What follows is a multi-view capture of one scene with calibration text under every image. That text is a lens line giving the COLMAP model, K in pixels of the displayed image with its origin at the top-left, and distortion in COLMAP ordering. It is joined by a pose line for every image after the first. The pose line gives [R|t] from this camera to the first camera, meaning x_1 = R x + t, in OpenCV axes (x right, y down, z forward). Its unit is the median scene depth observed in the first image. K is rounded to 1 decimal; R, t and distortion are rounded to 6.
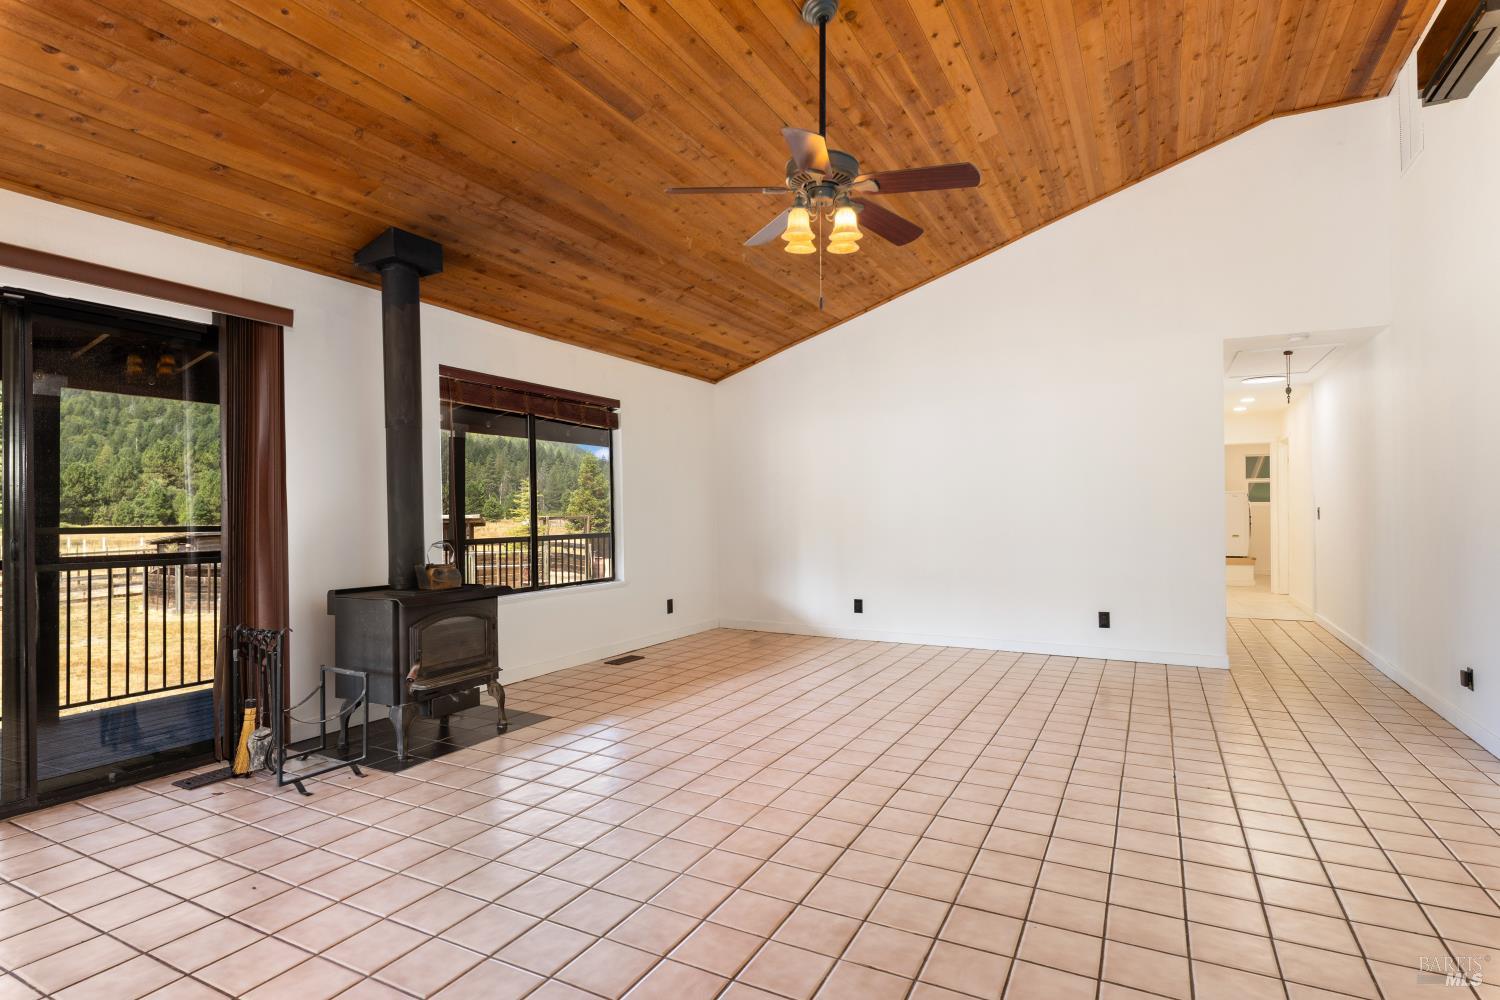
lens RADIAL K [[784.6, 0, 750.7], [0, 784.6, 507.4], [0, 0, 1]] dist [0.005614, 0.000281]
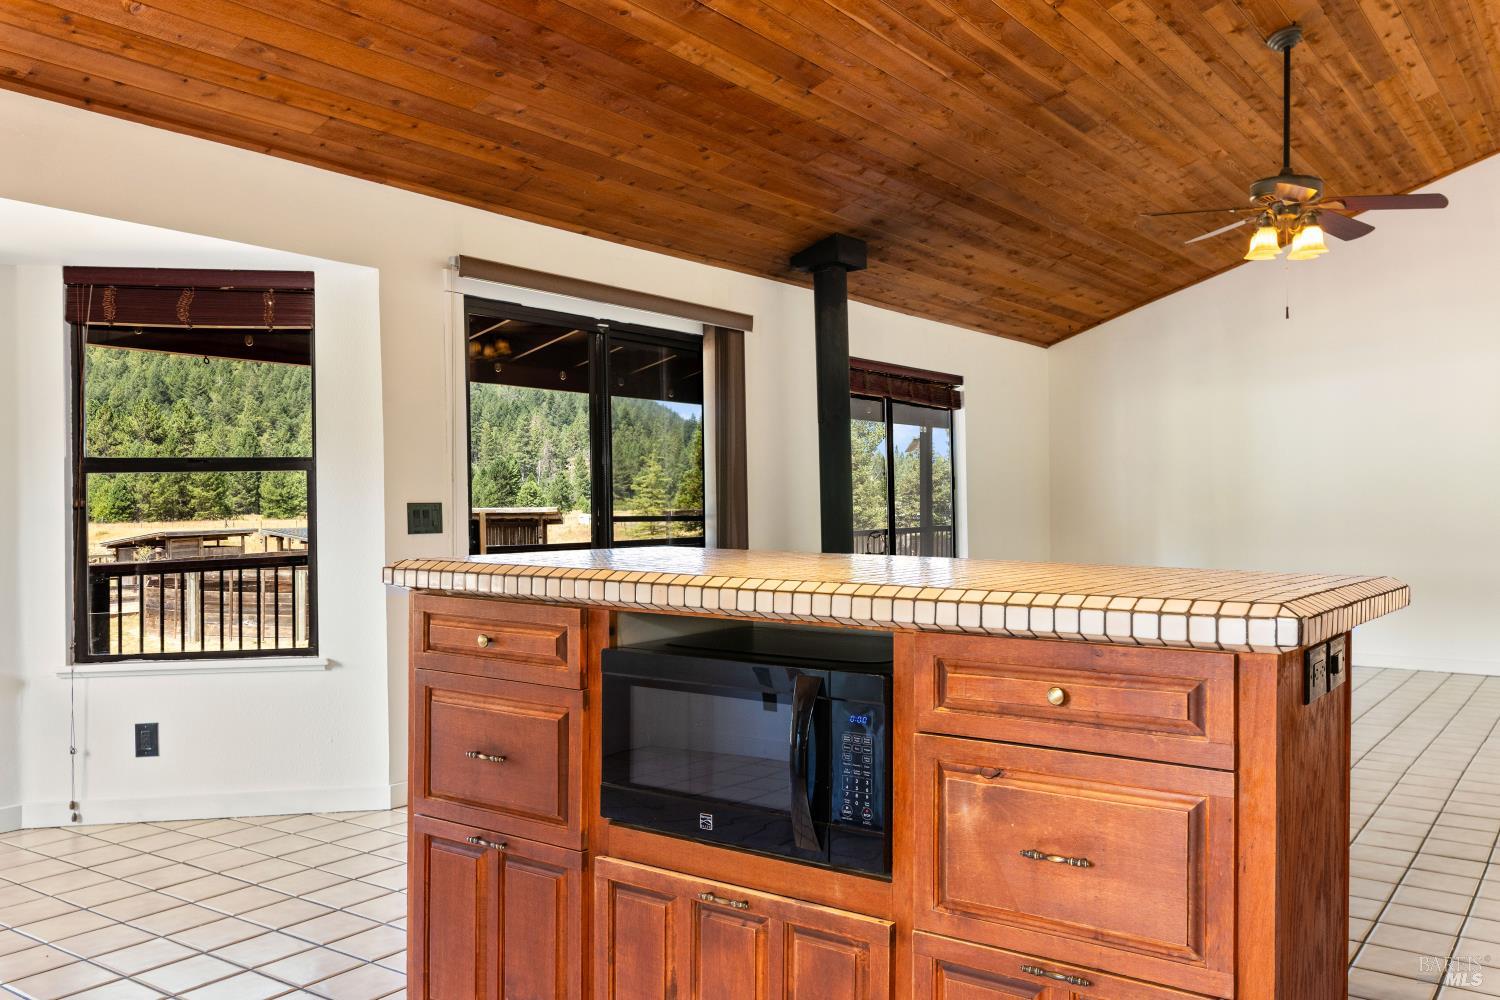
lens RADIAL K [[1260.5, 0, 755.5], [0, 1260.5, 504.2], [0, 0, 1]] dist [0.020587, -0.010967]
pose [[0.991380, 0.001134, -0.131009, -0.244393], [-0.000339, 0.999981, 0.006091, -0.001682], [0.131014, -0.005994, 0.991362, -0.499815]]
